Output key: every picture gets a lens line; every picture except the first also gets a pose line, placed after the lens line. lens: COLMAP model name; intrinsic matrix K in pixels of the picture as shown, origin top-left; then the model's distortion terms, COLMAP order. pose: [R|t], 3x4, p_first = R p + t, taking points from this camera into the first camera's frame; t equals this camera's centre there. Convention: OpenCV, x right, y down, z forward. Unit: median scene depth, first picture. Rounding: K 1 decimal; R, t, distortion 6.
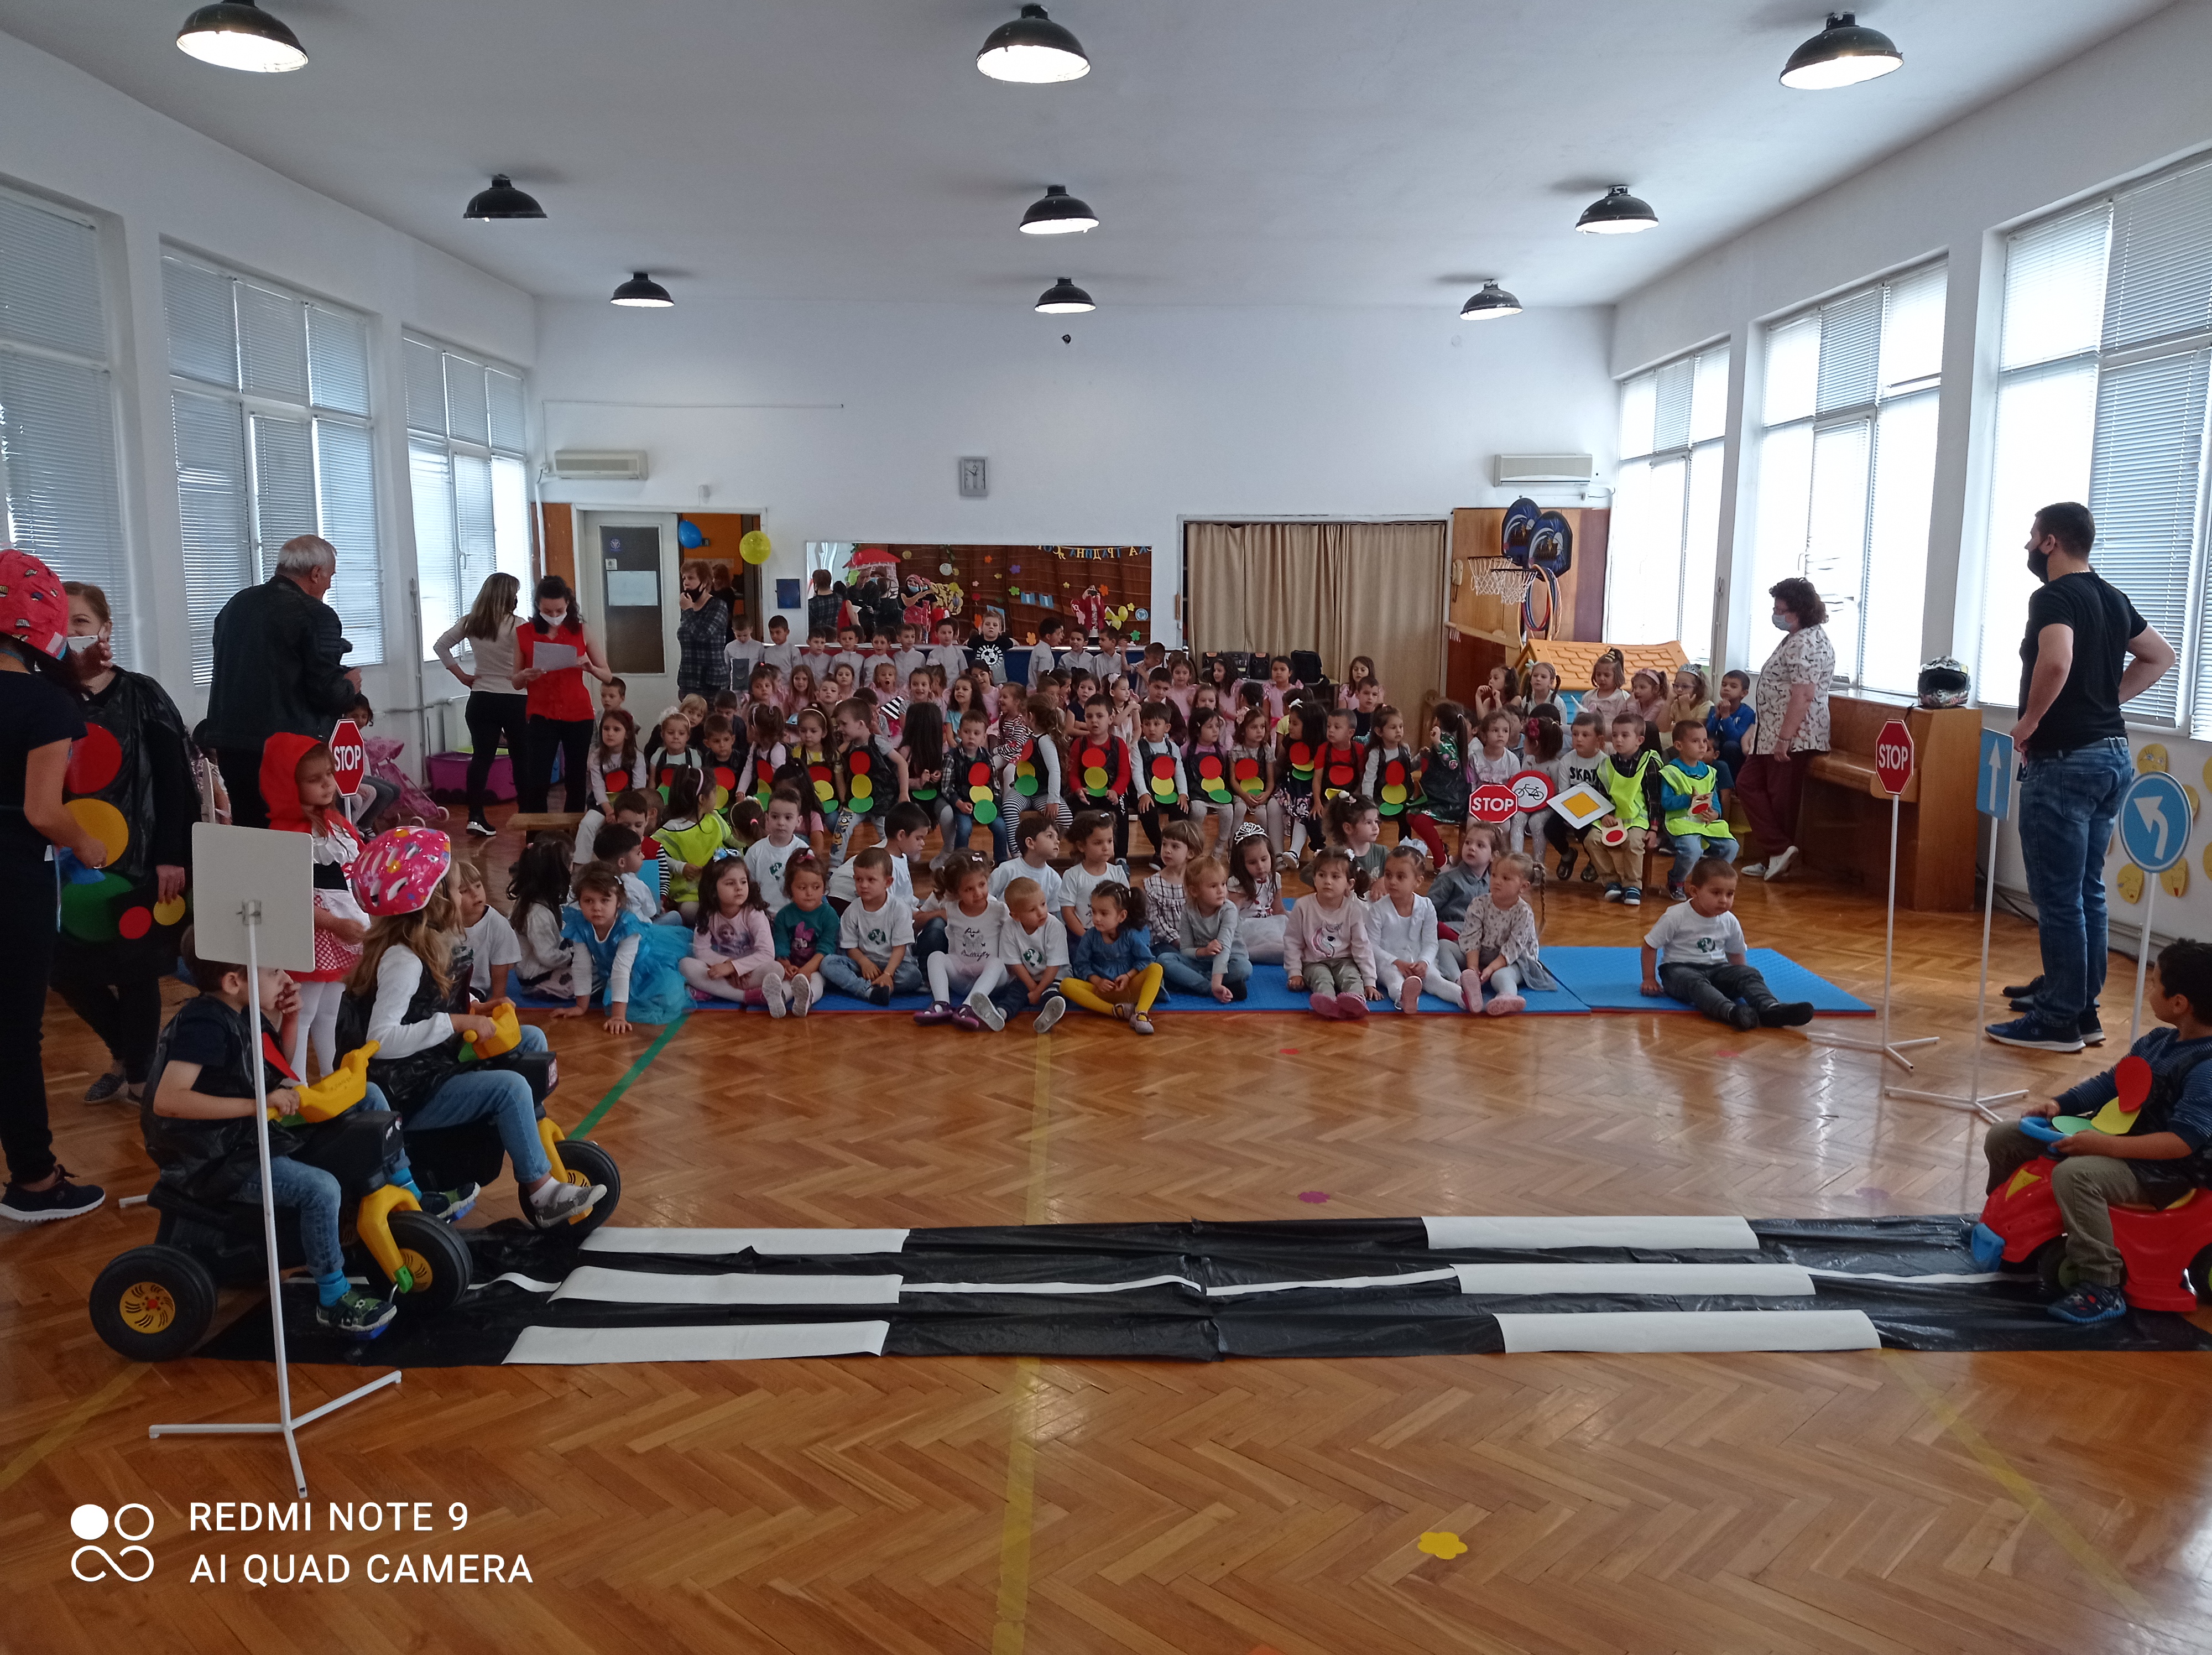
lens RADIAL K [[1652.4, 0, 1105.7], [0, 1652.4, 835.7], [0, 0, 1]] dist [0.049843, -0.069488]
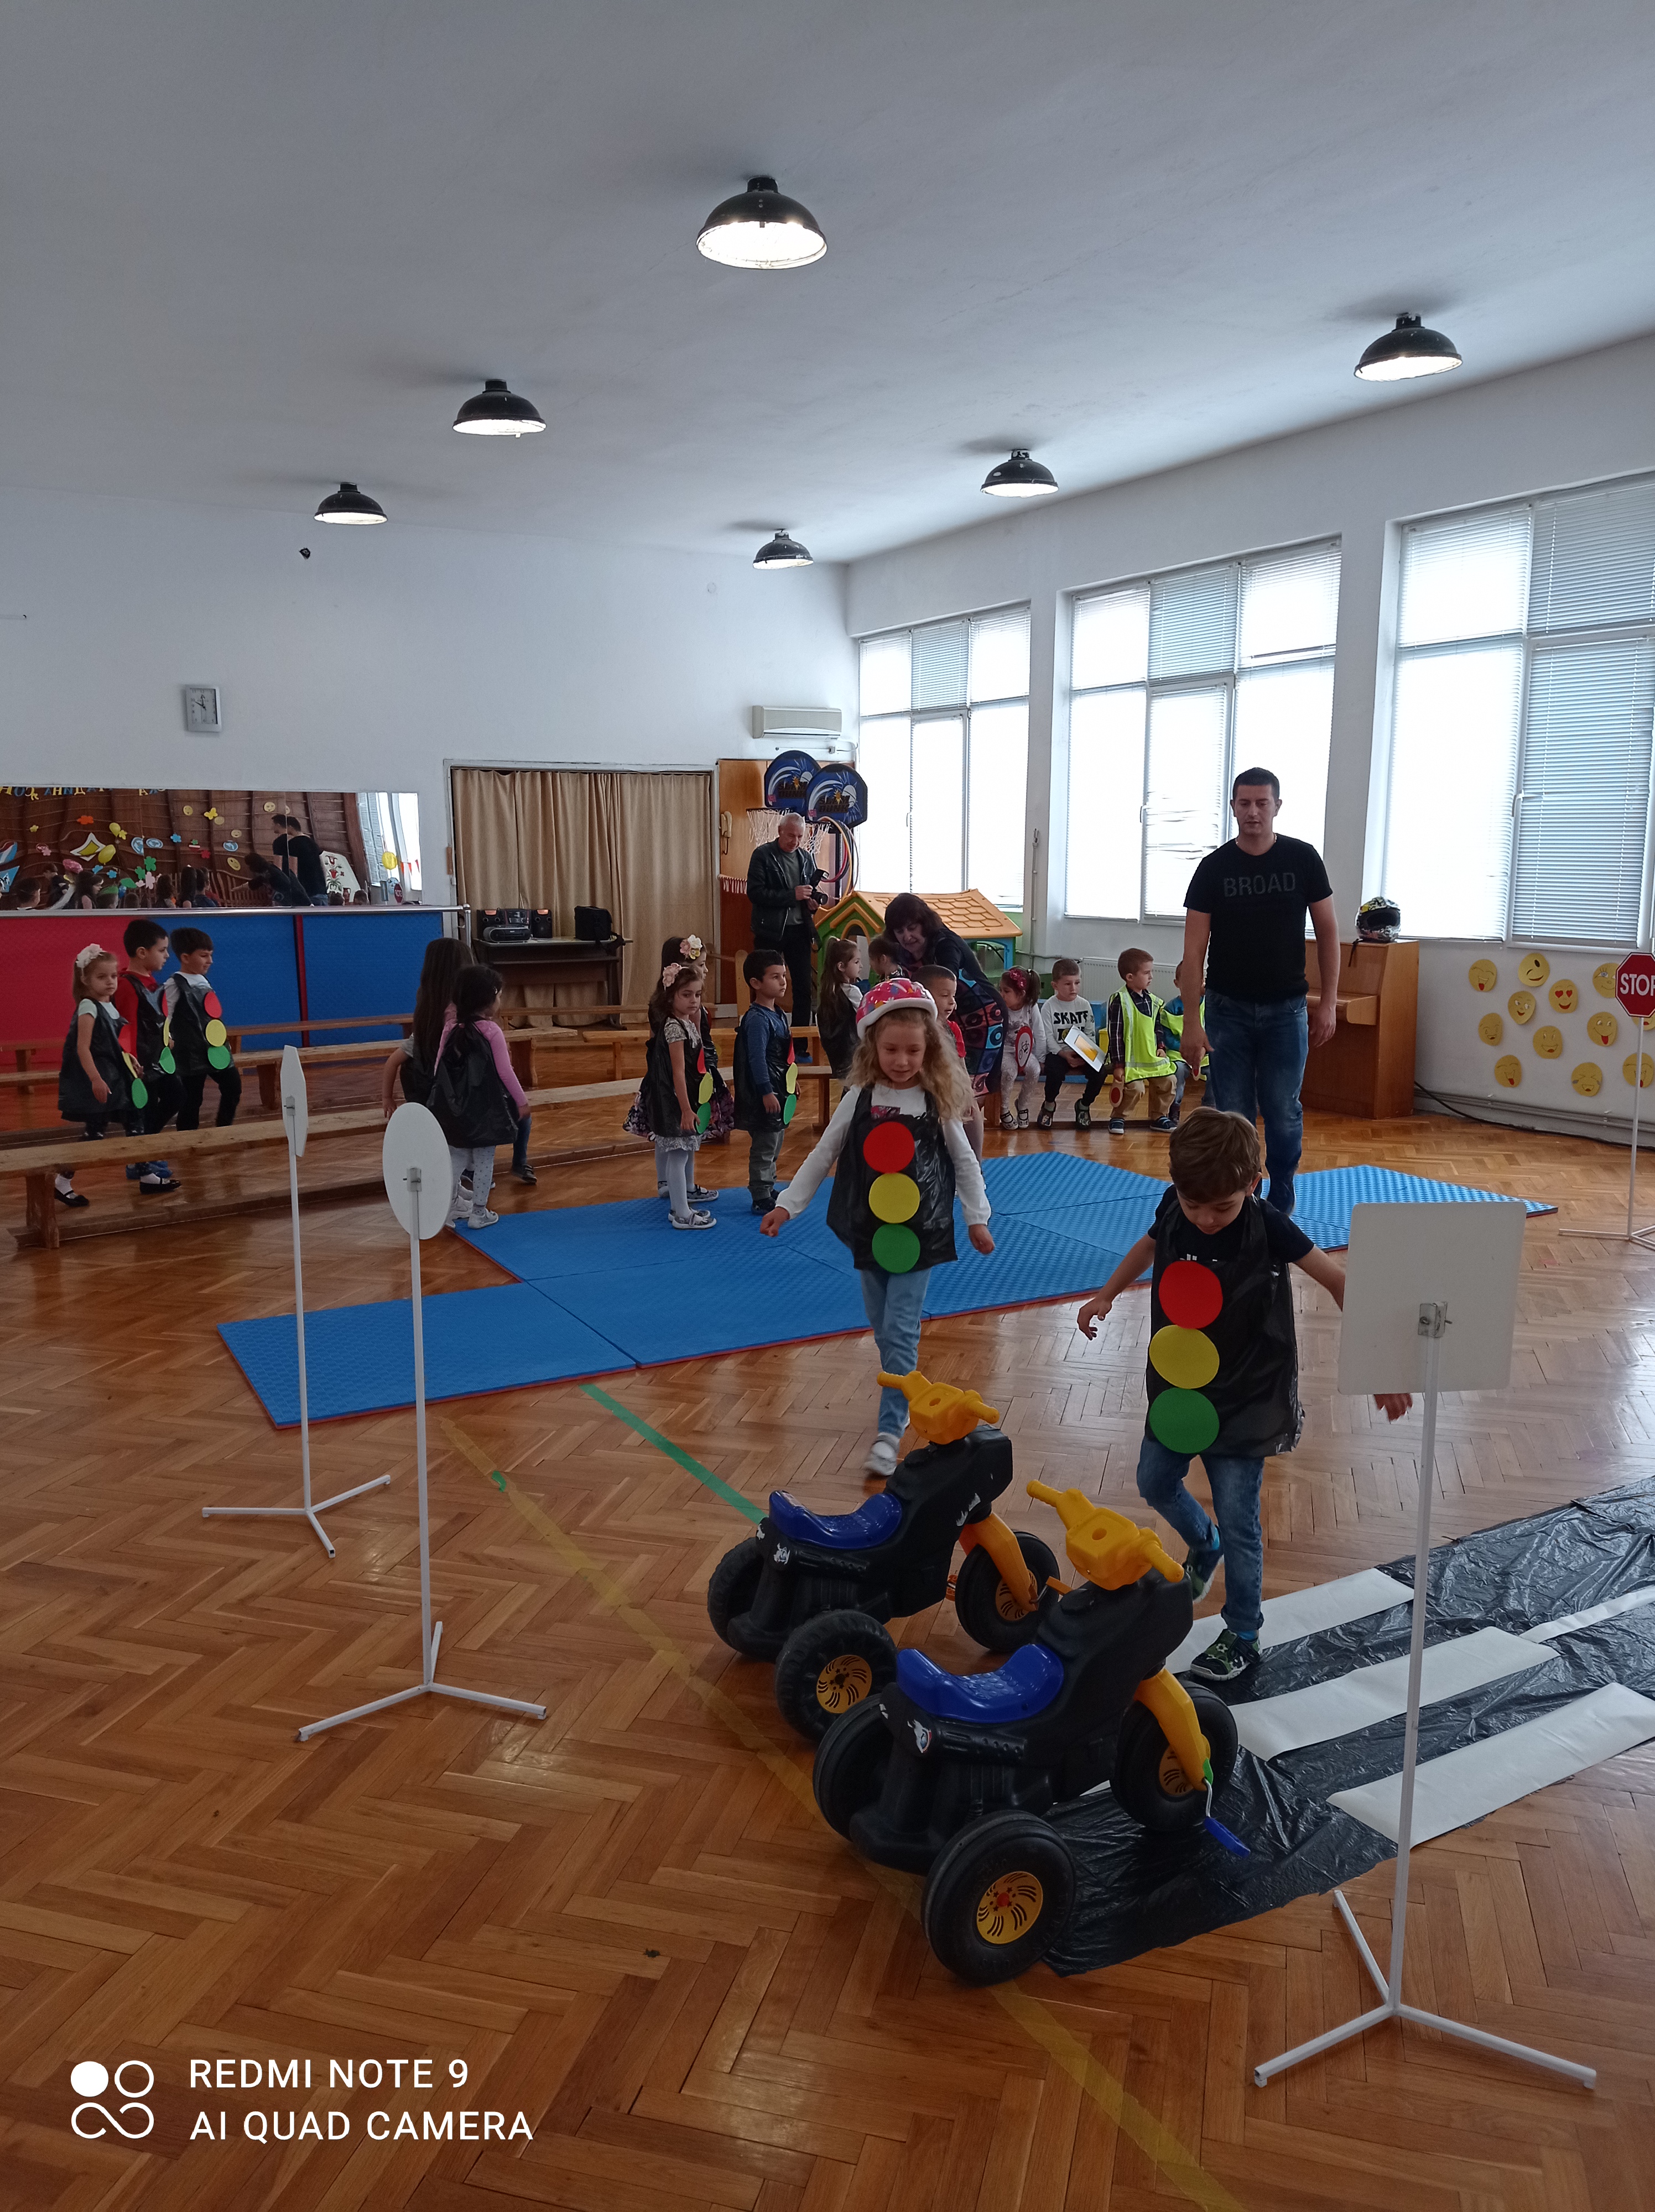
lens RADIAL K [[1652.4, 0, 826.8], [0, 1652.4, 1103.2], [0, 0, 1]] dist [0.049843, -0.069488]
pose [[0.881590, -0.078177, 0.465496, -0.210487], [0.074072, 0.996884, 0.027138, -0.014874], [-0.466167, 0.010556, 0.884634, 0.099415]]
